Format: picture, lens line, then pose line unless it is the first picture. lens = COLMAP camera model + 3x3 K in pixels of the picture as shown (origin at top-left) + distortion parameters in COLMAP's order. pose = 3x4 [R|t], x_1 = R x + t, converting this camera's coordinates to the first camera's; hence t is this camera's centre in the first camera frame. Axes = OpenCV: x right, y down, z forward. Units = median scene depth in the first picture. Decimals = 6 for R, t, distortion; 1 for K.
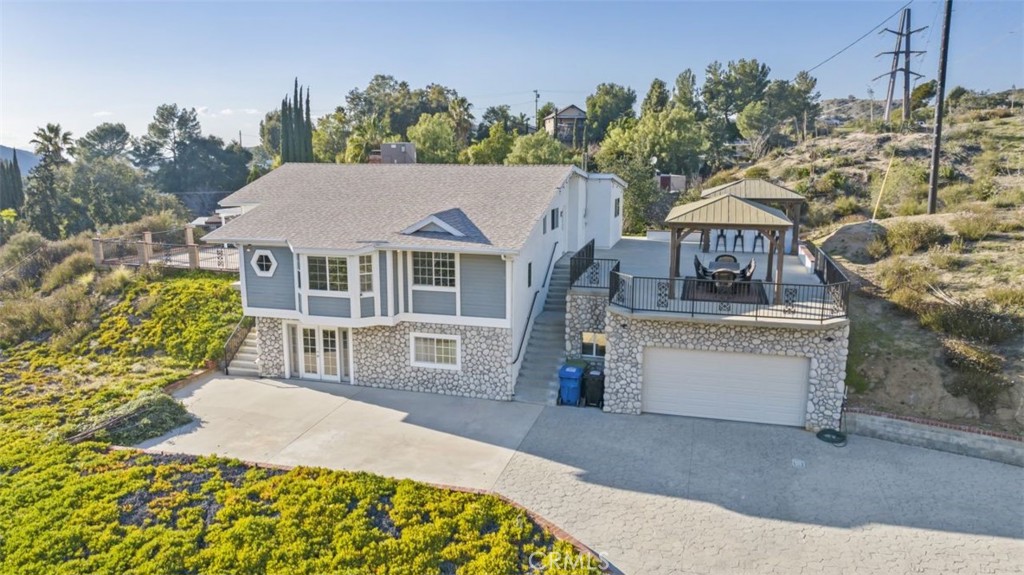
lens RADIAL K [[716.7, 0, 515.8], [0, 716.7, 283.8], [0, 0, 1]] dist [-0.020282, 0.001502]
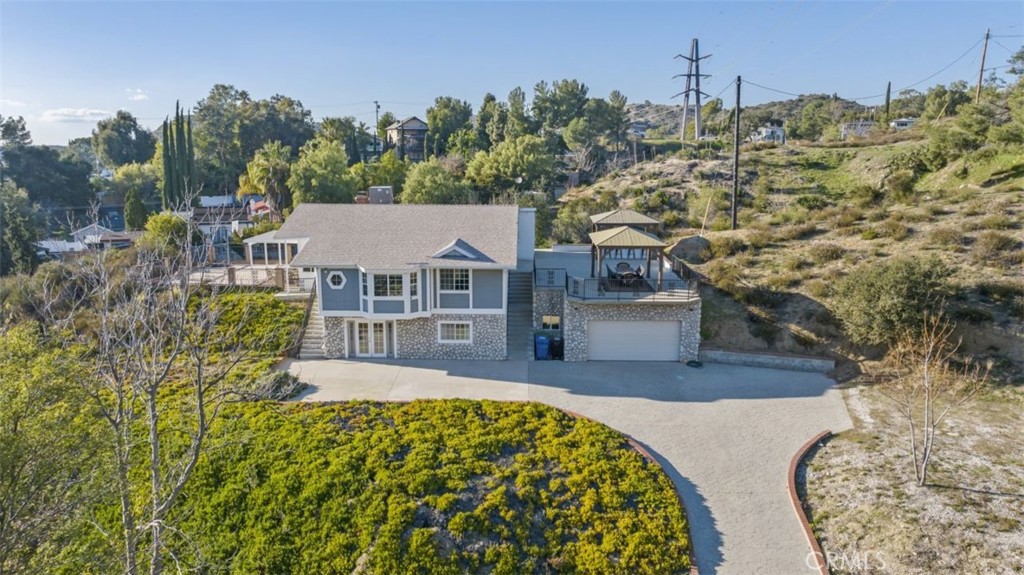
lens RADIAL K [[716.7, 0, 515.8], [0, 716.7, 283.8], [0, 0, 1]] dist [-0.020282, 0.001502]
pose [[0.967864, -0.043232, 0.247729, -0.359353], [0.042752, 0.999059, 0.007319, -0.016000], [-0.247812, 0.003507, 0.968802, -0.528170]]
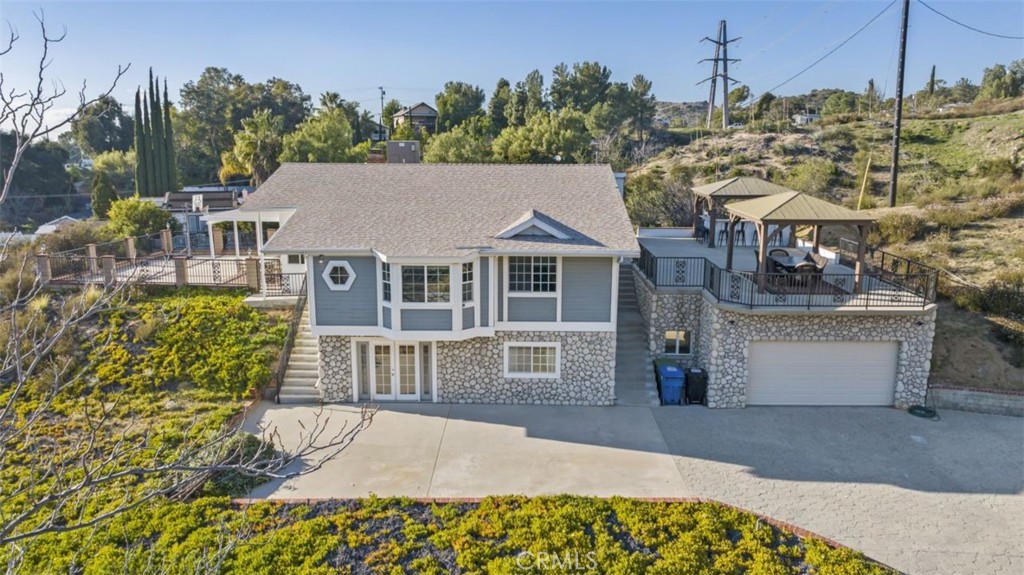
lens RADIAL K [[716.7, 0, 515.8], [0, 716.7, 283.8], [0, 0, 1]] dist [-0.020282, 0.001502]
pose [[0.968508, -0.044094, 0.245047, -0.356811], [0.043546, 0.999022, 0.007655, -0.015467], [-0.245145, 0.003257, 0.969481, 0.079689]]
